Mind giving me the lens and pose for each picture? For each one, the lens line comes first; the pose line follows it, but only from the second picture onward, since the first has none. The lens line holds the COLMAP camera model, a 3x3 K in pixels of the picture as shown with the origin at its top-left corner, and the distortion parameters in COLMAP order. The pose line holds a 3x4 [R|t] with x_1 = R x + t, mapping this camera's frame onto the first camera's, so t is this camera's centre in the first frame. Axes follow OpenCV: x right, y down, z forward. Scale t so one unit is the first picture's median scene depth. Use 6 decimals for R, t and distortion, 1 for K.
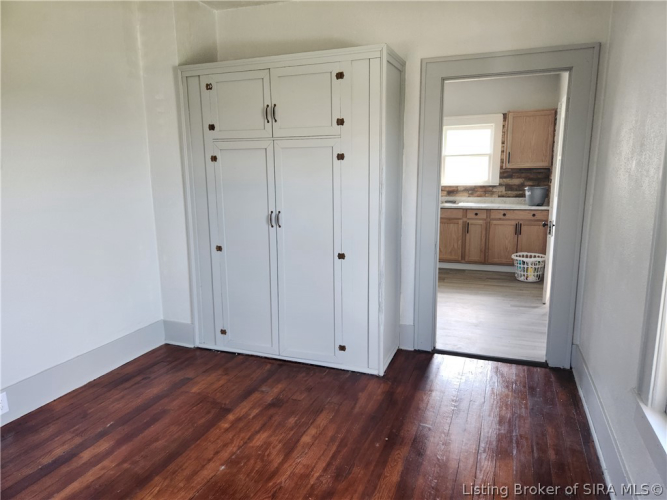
lens RADIAL K [[450.9, 0, 334.6], [0, 450.9, 251.1], [0, 0, 1]] dist [0.039662, -0.003727]
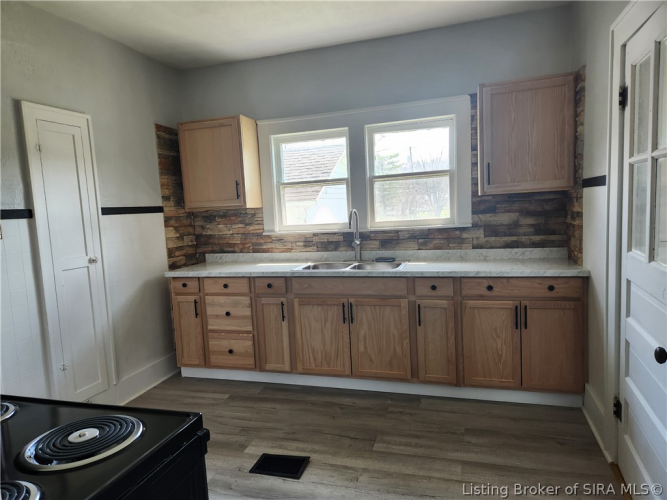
lens RADIAL K [[450.9, 0, 332.7], [0, 450.9, 251.4], [0, 0, 1]] dist [0.039662, -0.003727]
pose [[0.996875, -0.045490, 0.064580, 0.166560], [0.050516, 0.995637, -0.078452, -0.084573], [-0.060730, 0.081469, 0.994824, 0.493169]]
